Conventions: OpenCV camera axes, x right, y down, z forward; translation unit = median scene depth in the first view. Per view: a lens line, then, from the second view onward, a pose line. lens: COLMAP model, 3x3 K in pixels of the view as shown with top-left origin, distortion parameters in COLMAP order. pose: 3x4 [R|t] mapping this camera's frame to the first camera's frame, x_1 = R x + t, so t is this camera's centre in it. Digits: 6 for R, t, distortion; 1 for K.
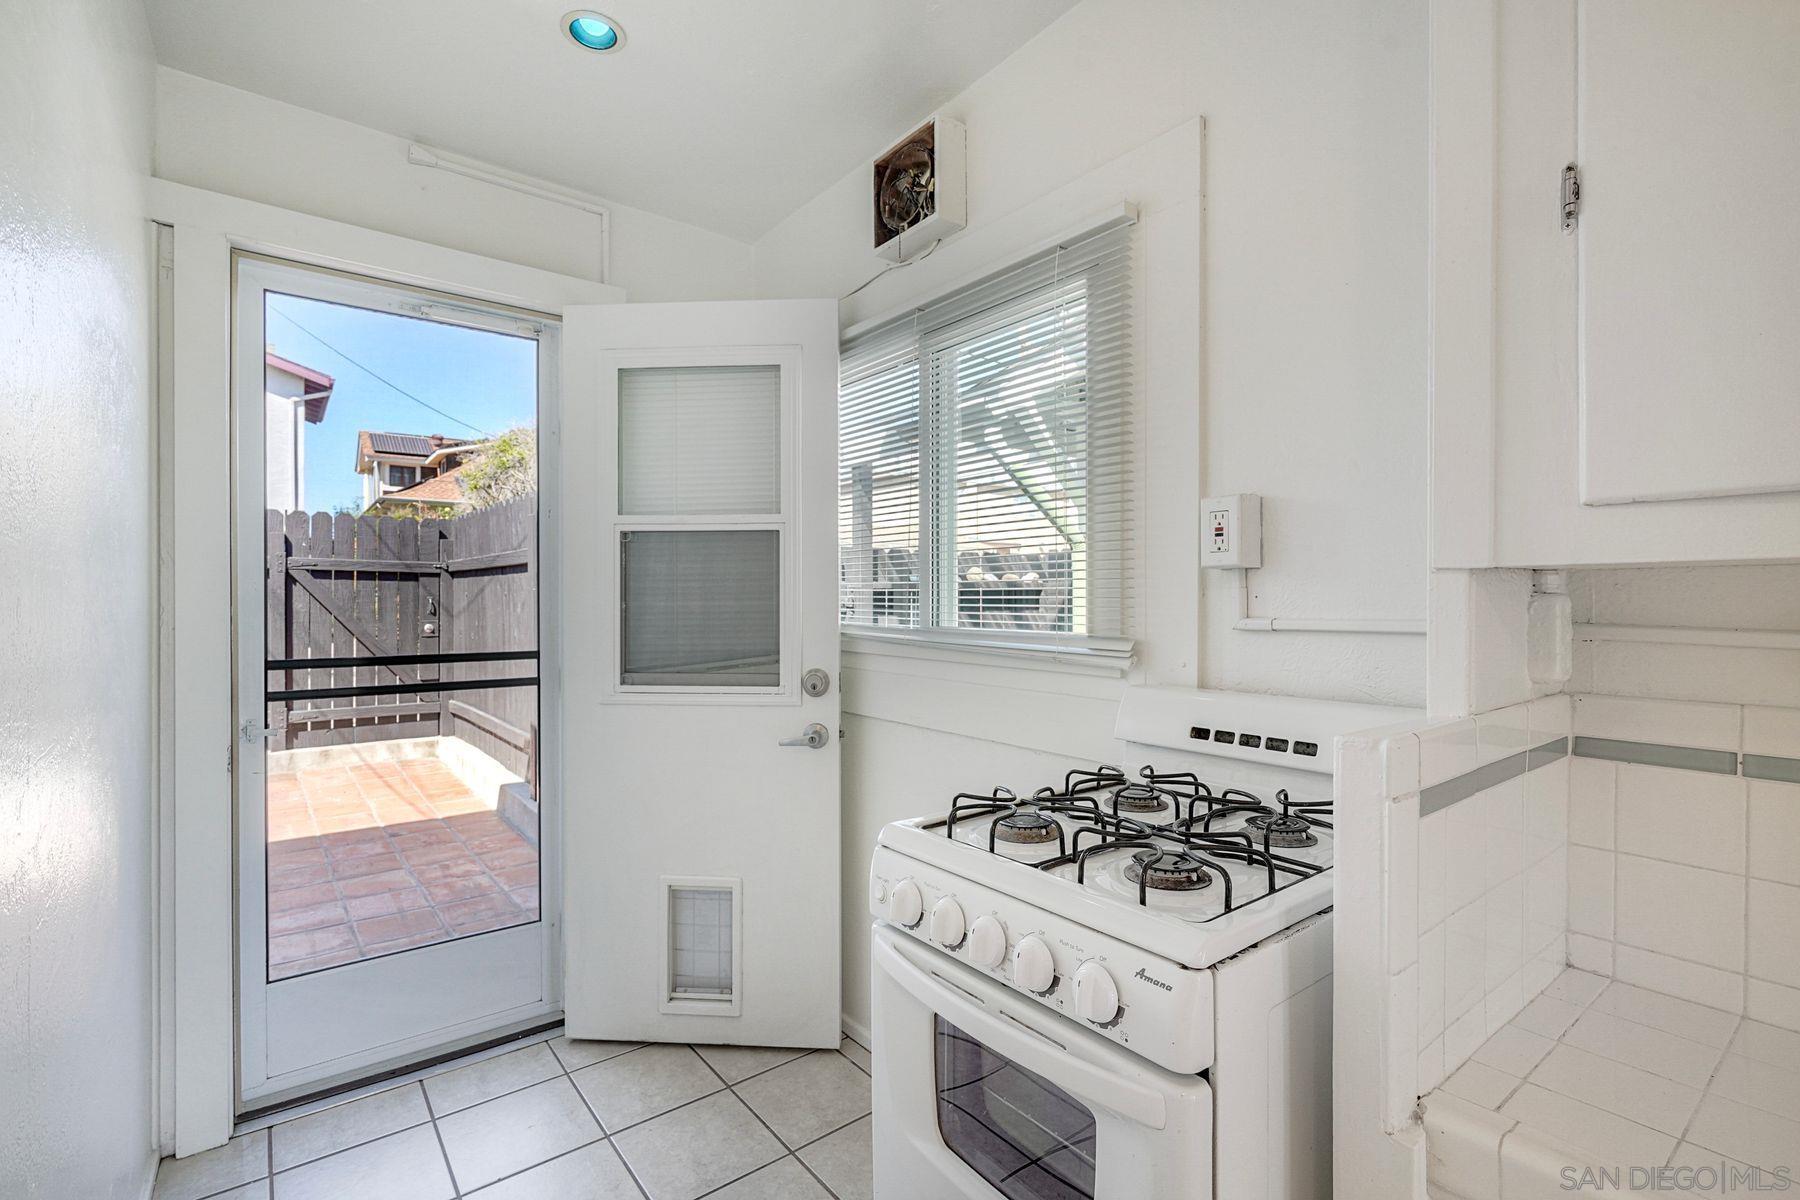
lens RADIAL K [[820.8, 0, 893.1], [0, 820.8, 604.7], [0, 0, 1]] dist [-0.008203, 0.003050]
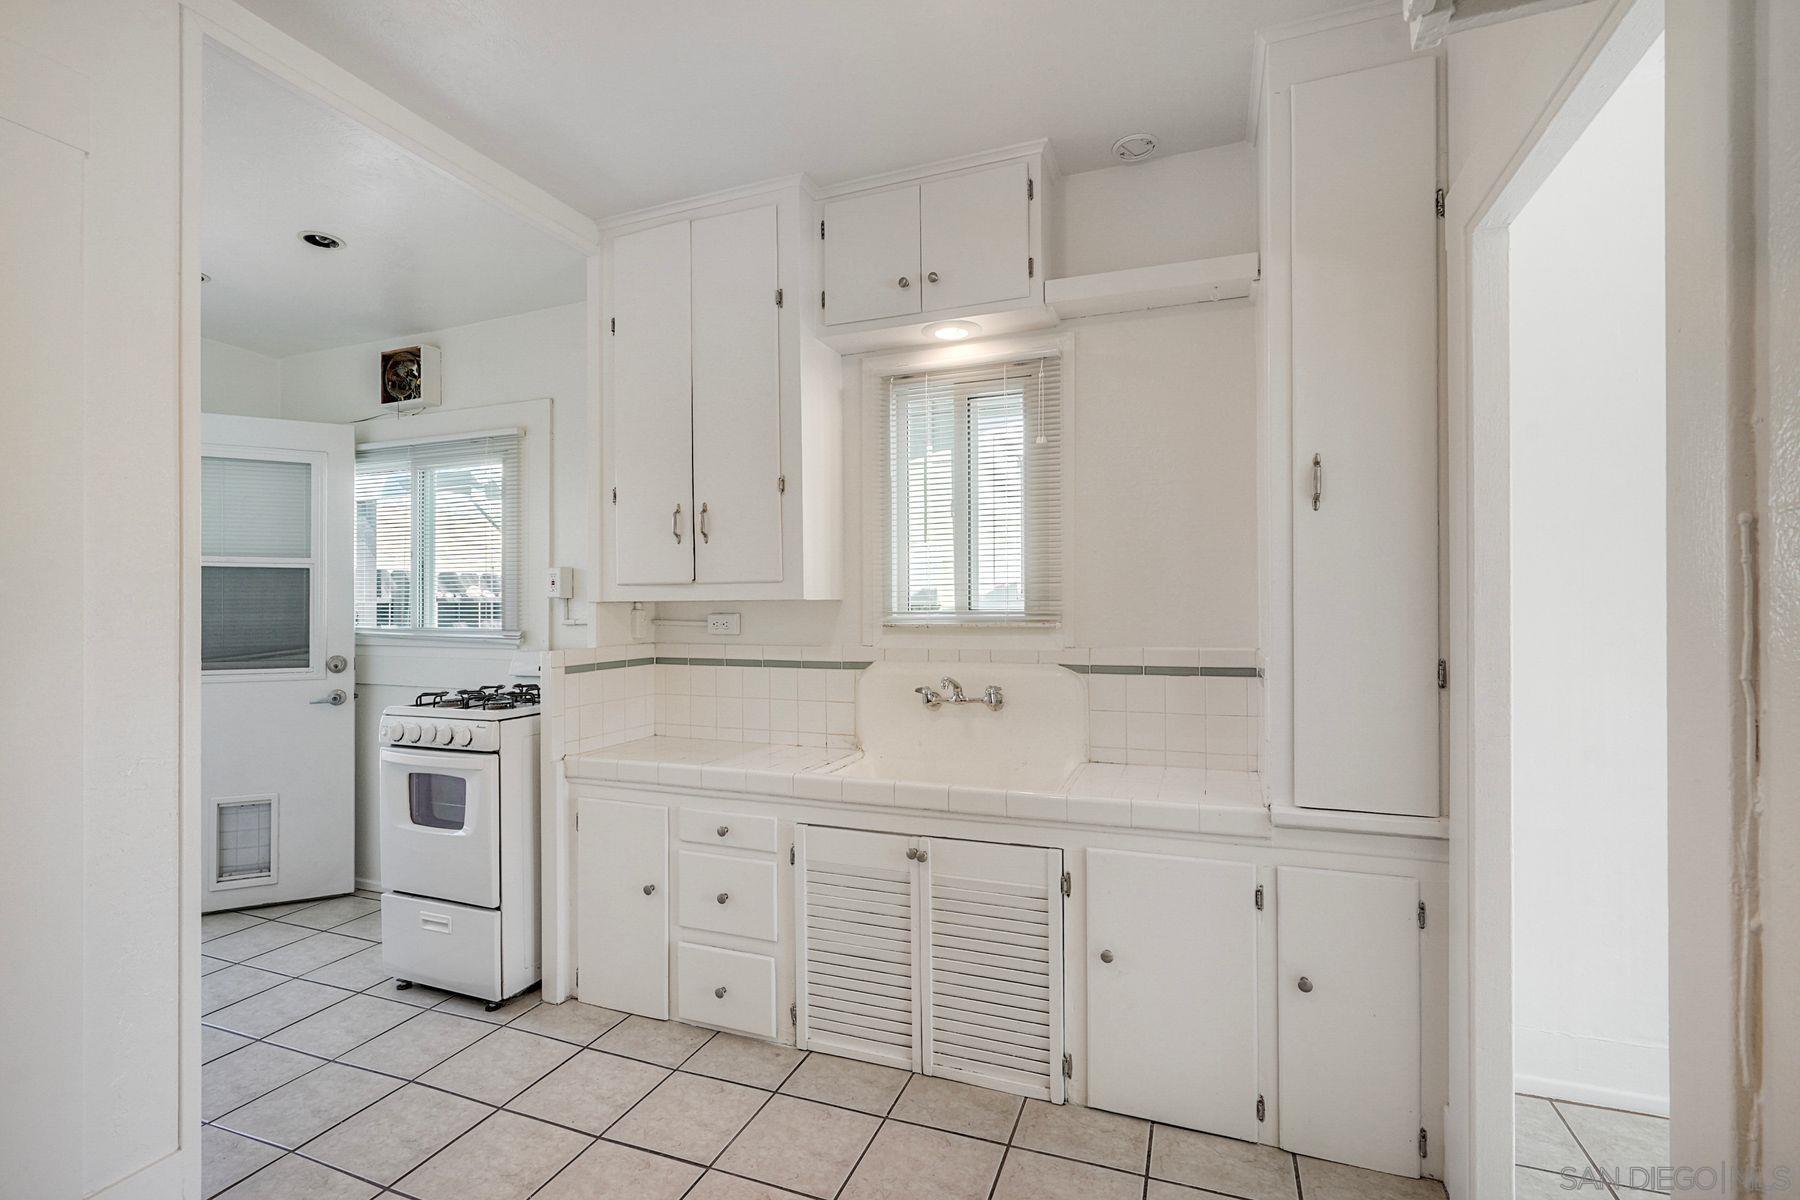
lens RADIAL K [[820.8, 0, 886.3], [0, 820.8, 598.9], [0, 0, 1]] dist [-0.008203, 0.003050]
pose [[0.859866, 0.002936, 0.510511, 0.011754], [0.006163, 0.999851, -0.016131, 0.000432], [-0.510483, 0.017016, 0.859720, -0.909540]]
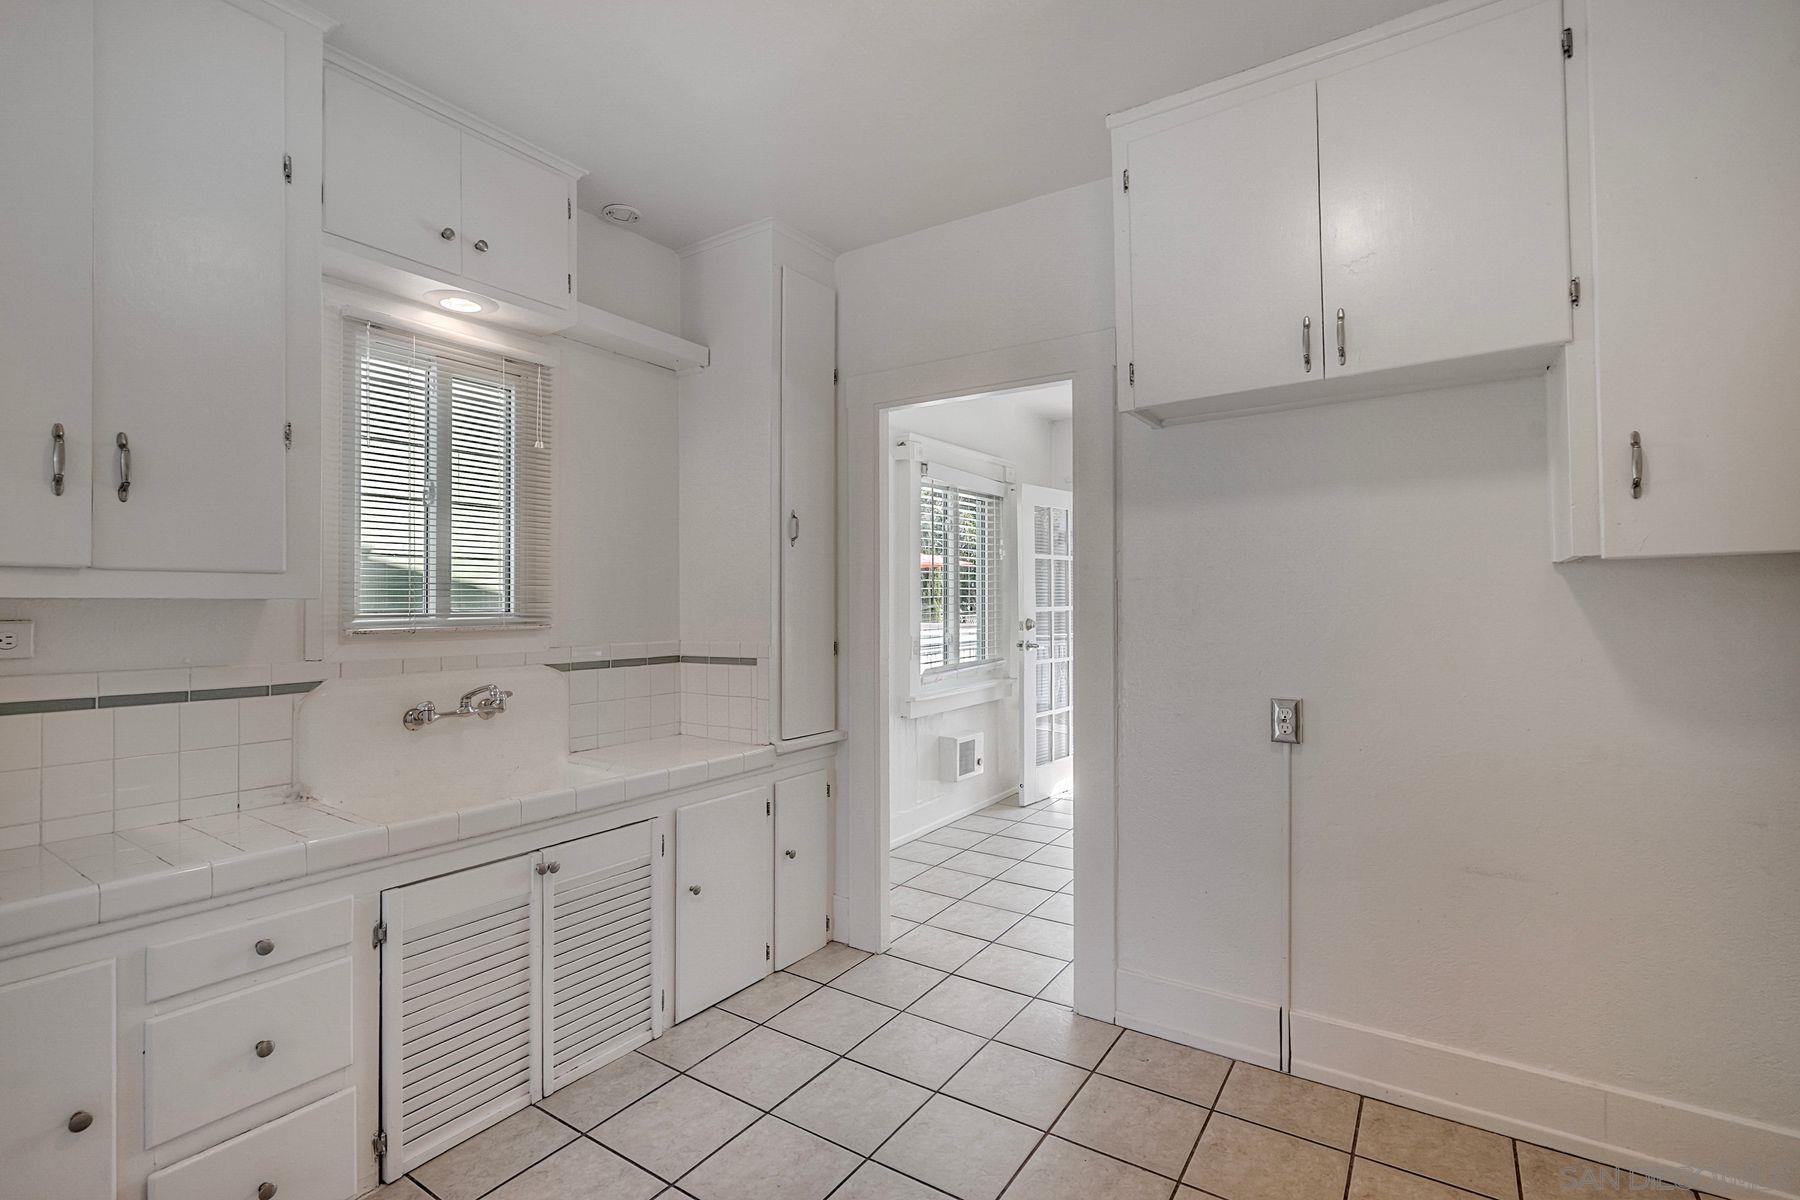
lens RADIAL K [[820.8, 0, 902.7], [0, 820.8, 599.0], [0, 0, 1]] dist [-0.008203, 0.003050]
pose [[-0.306928, 0.011205, 0.951667, -0.460897], [0.010487, 0.999910, -0.008391, -0.004350], [-0.951675, 0.007405, -0.307018, -0.200824]]
